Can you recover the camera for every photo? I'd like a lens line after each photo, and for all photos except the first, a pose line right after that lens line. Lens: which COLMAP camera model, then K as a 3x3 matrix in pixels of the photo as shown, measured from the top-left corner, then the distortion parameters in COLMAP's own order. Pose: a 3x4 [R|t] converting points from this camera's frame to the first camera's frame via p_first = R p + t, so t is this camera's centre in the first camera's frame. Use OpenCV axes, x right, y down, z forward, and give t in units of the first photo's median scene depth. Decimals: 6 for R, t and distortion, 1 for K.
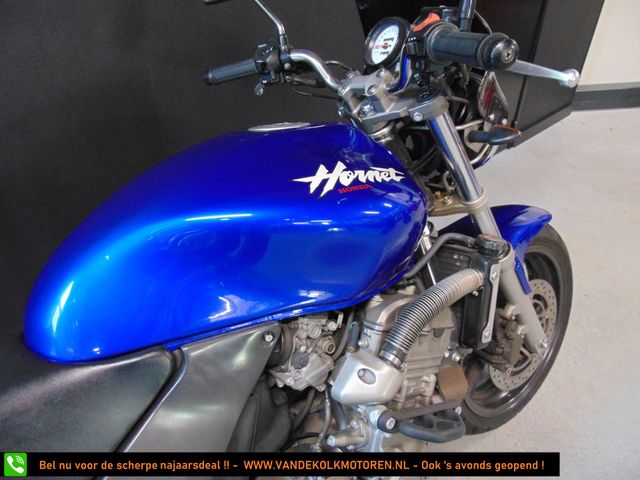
lens RADIAL K [[480.8, 0, 320.0], [0, 480.8, 240.0], [0, 0, 1]] dist [-0.056442, 0.126944]
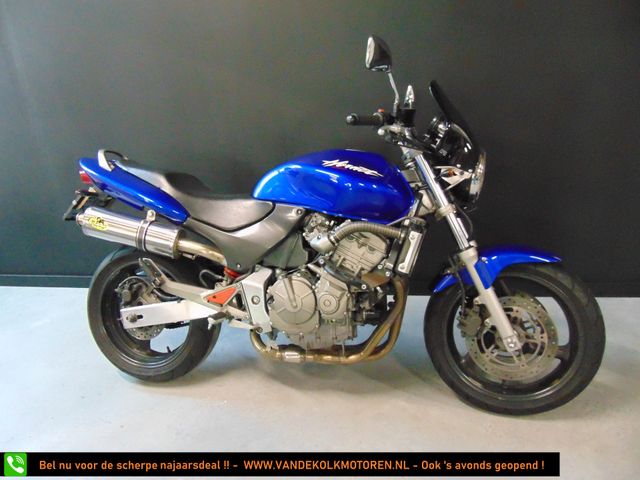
lens RADIAL K [[480.8, 0, 320.0], [0, 480.8, 240.0], [0, 0, 1]] dist [-0.056442, 0.126944]
pose [[0.578117, 0.242594, -0.779056, 1.688699], [-0.395620, 0.918383, -0.007600, 0.250715], [0.713628, 0.312604, 0.626908, -0.493038]]
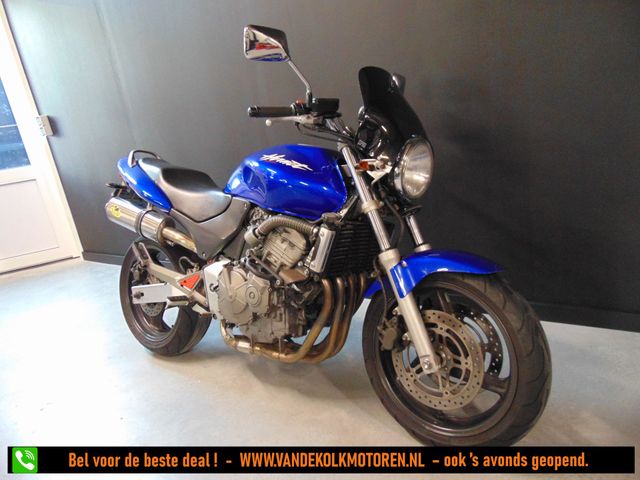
lens RADIAL K [[480.8, 0, 320.0], [0, 480.8, 240.0], [0, 0, 1]] dist [-0.056442, 0.126944]
pose [[0.215071, 0.252025, -0.943519, 2.129472], [-0.428327, 0.892589, 0.140786, -0.162907], [0.877656, 0.373855, 0.299919, 0.454124]]
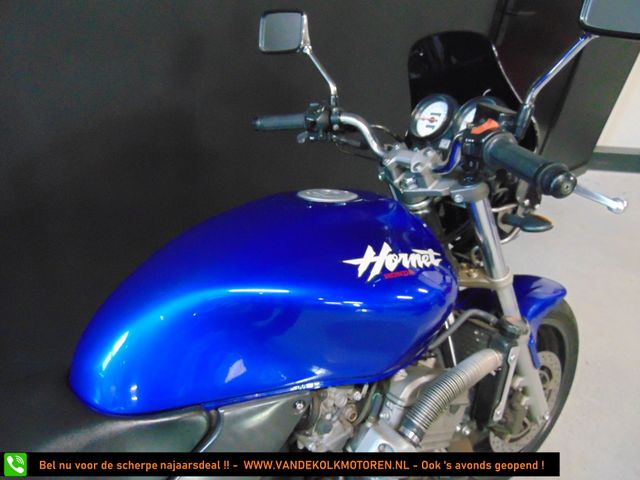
lens RADIAL K [[480.8, 0, 320.0], [0, 480.8, 240.0], [0, 0, 1]] dist [-0.056442, 0.126944]
pose [[0.992225, 0.124450, 0.001277, -0.083119], [-0.124376, 0.991900, -0.025789, -0.101018], [-0.004477, 0.025430, 0.999667, -0.038628]]
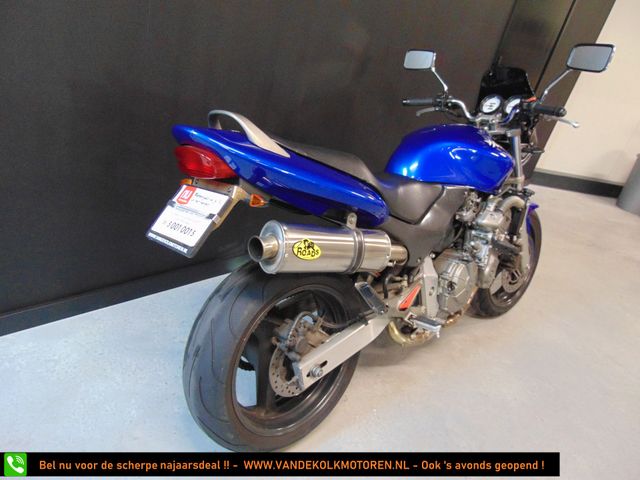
lens RADIAL K [[480.8, 0, 320.0], [0, 480.8, 240.0], [0, 0, 1]] dist [-0.056442, 0.126944]
pose [[0.975297, 0.183610, 0.122816, -0.938402], [-0.169030, 0.978253, -0.120204, 0.726232], [-0.142216, 0.096475, 0.985123, -1.230985]]
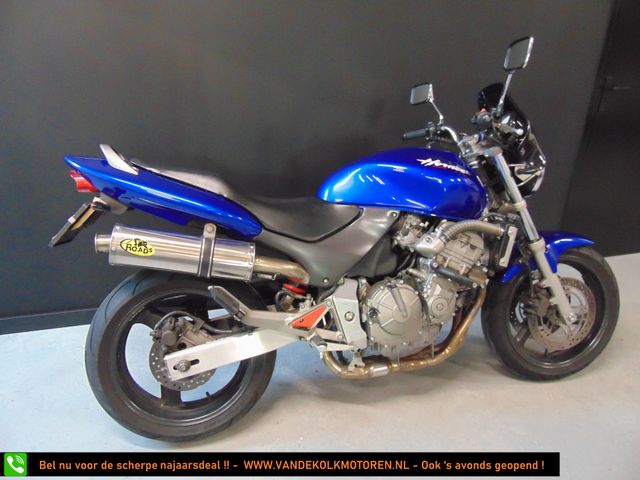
lens RADIAL K [[480.8, 0, 320.0], [0, 480.8, 240.0], [0, 0, 1]] dist [-0.056442, 0.126944]
pose [[0.891084, 0.188522, -0.412830, 0.492161], [-0.273644, 0.948874, -0.157343, 0.657400], [0.362061, 0.253175, 0.897114, -1.134172]]
